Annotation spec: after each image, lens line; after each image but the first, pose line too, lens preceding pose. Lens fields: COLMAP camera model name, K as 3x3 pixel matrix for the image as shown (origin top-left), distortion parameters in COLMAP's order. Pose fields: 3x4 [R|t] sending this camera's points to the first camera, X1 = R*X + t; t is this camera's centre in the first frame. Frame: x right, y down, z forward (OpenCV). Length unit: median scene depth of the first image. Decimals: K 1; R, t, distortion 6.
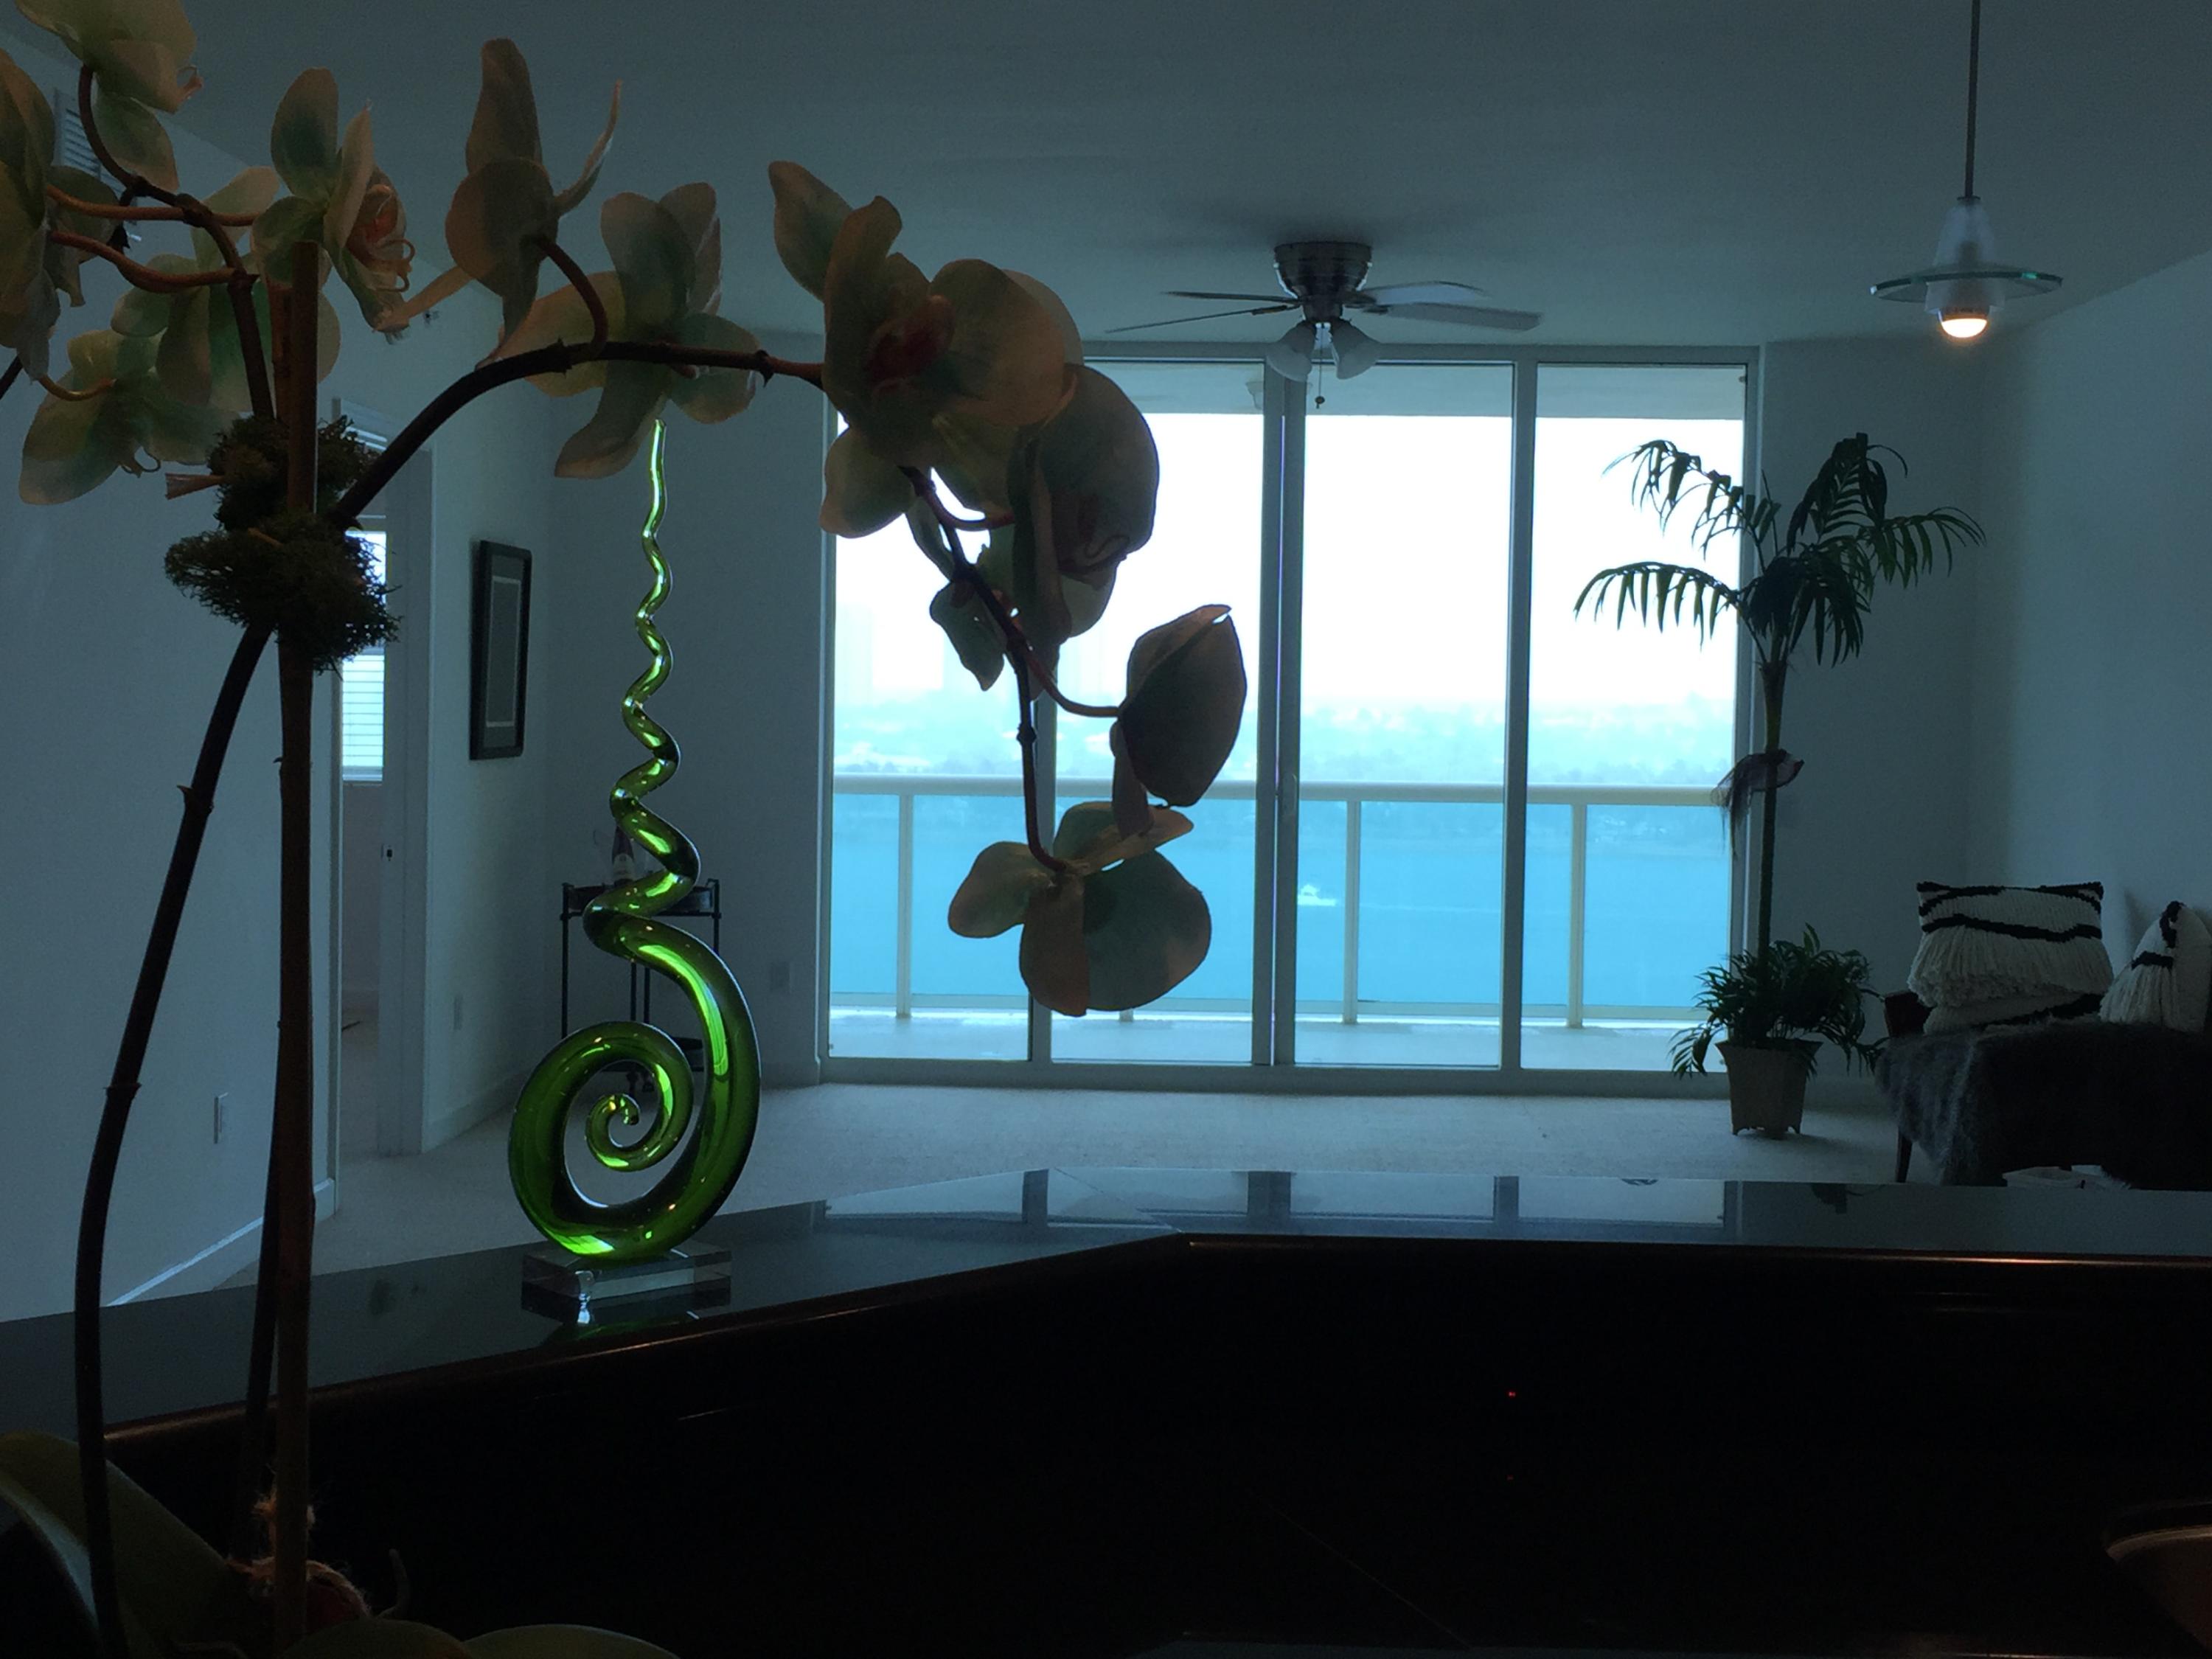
lens RADIAL K [[2765.4, 0, 1117.4], [0, 2765.4, 751.6], [0, 0, 1]] dist [0.058041, 0.000000]
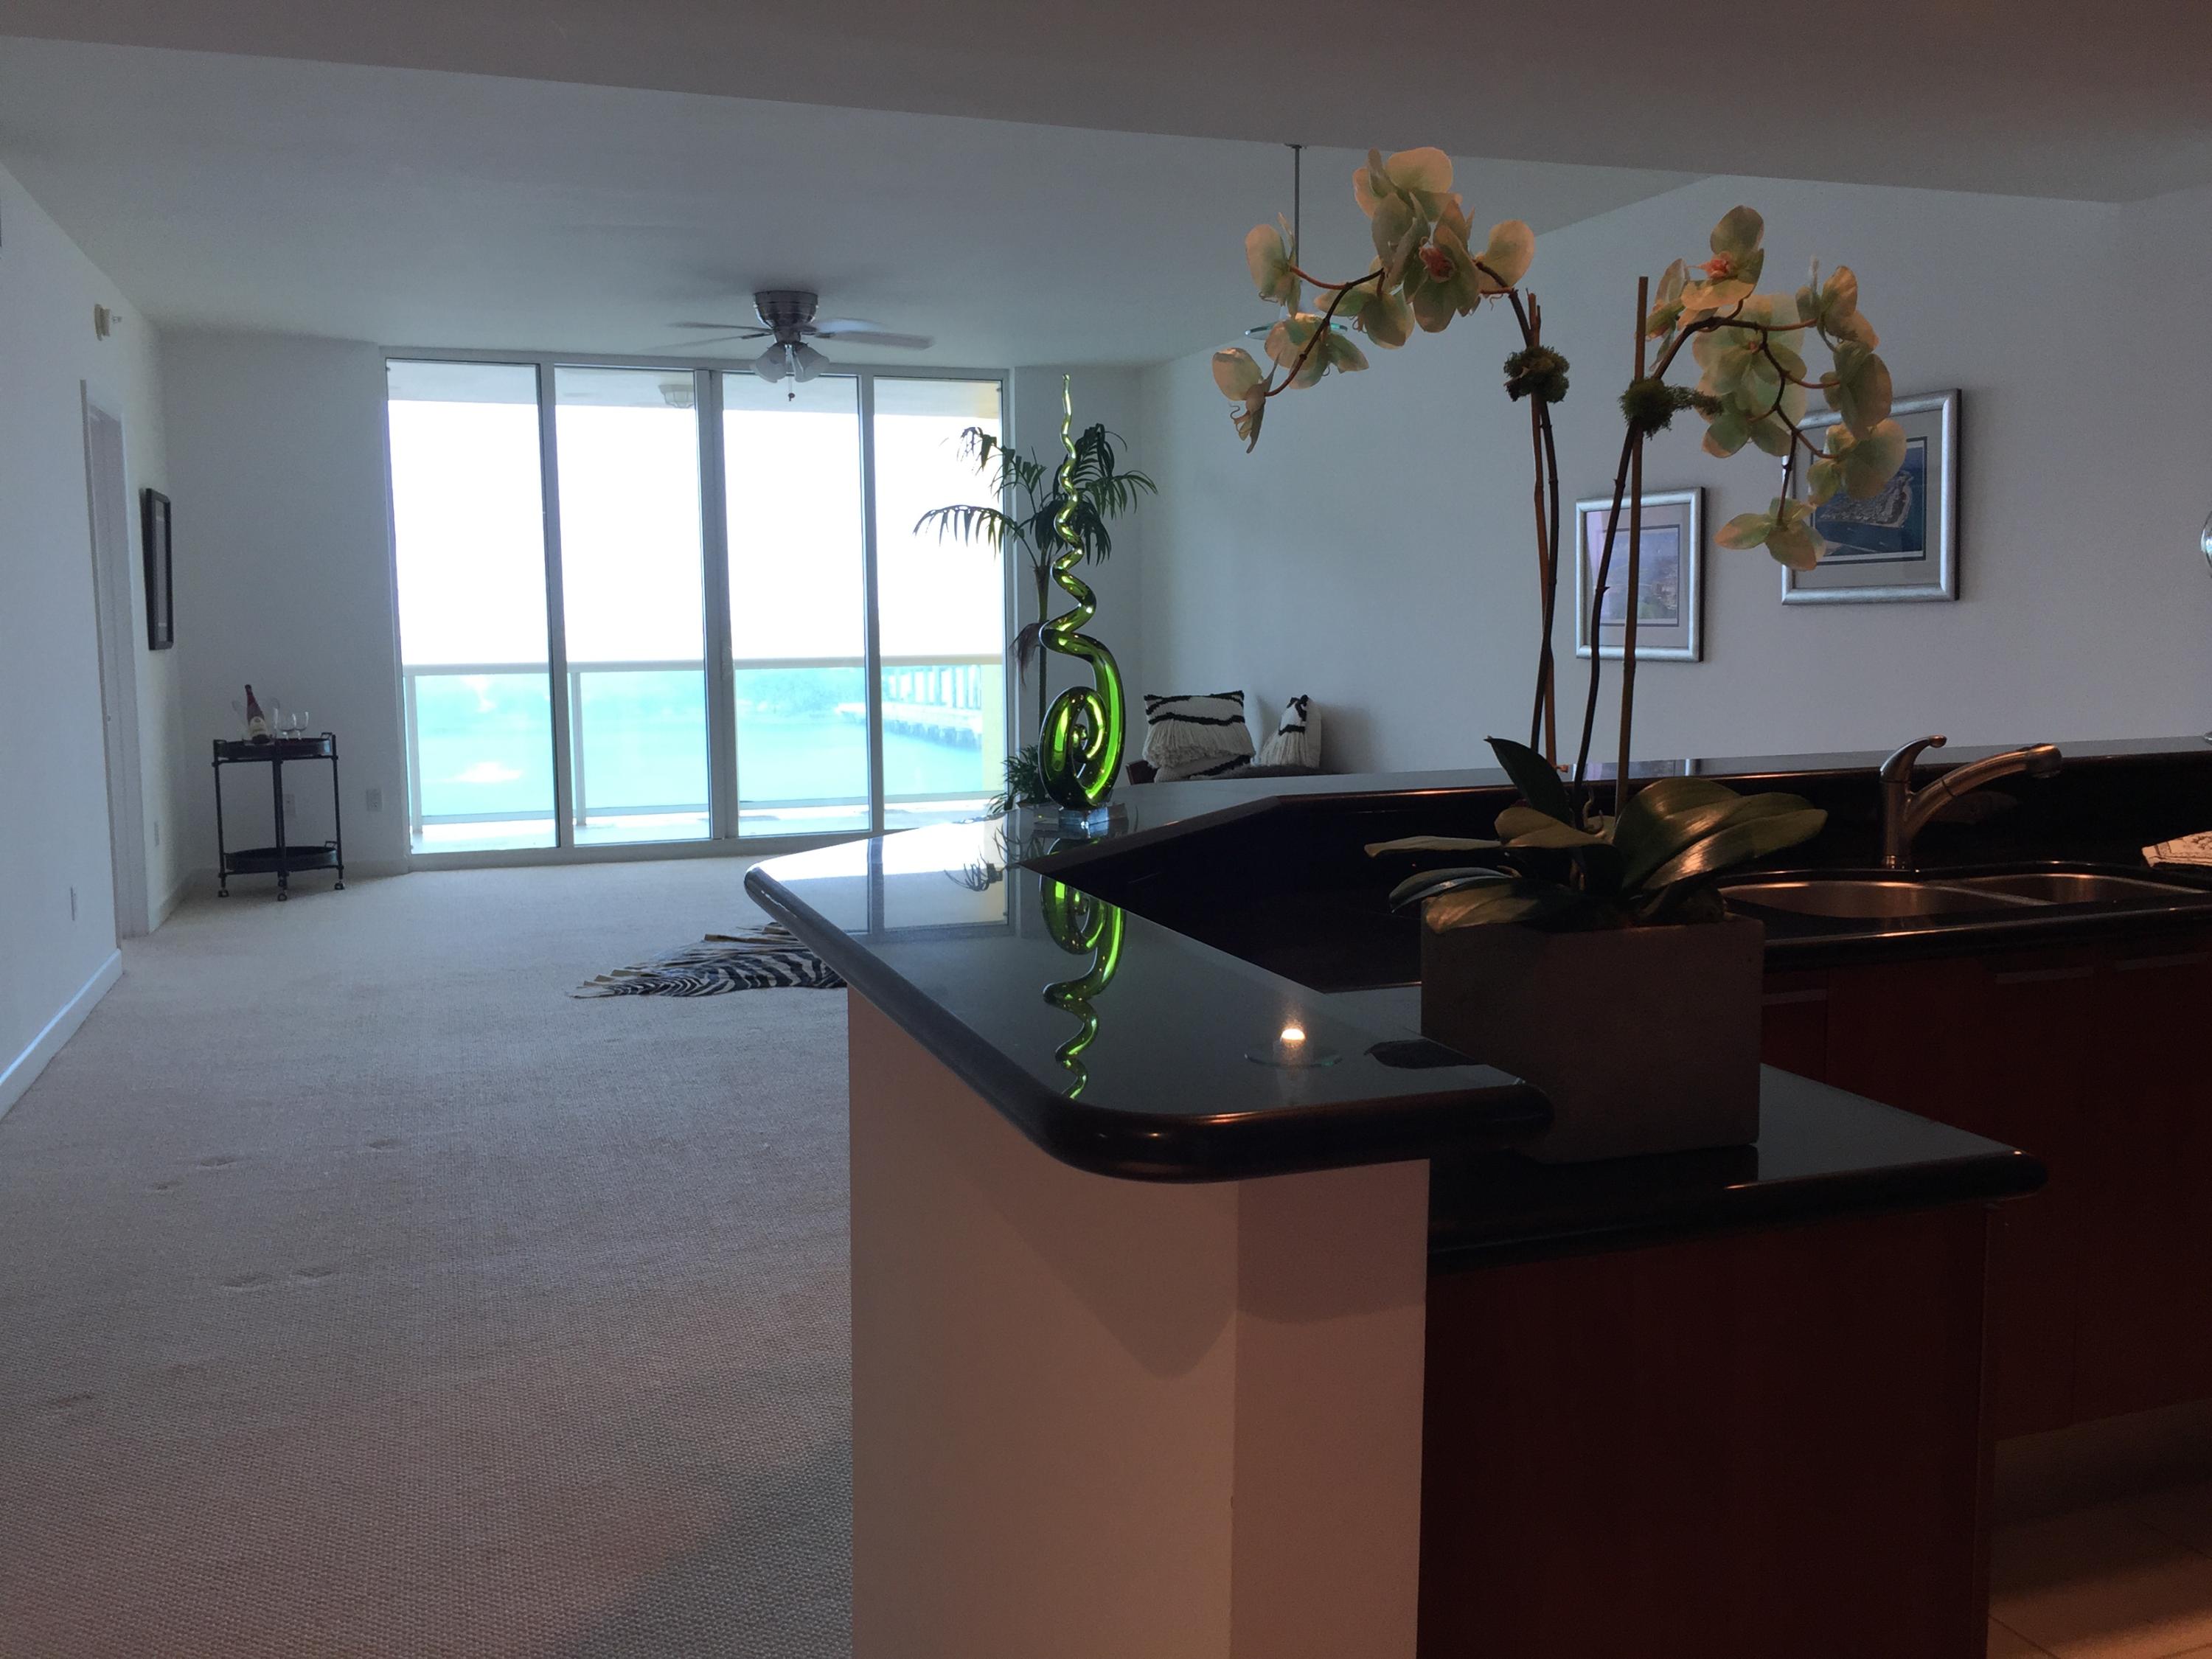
lens RADIAL K [[1892.1, 0, 1104.5], [0, 1892.1, 763.0], [0, 0, 1]] dist [0.047763, -0.044716]
pose [[0.932067, -0.053021, 0.358386, -0.132642], [0.032470, 0.997477, 0.063125, 0.013952], [-0.360829, -0.047200, 0.931437, -0.049434]]
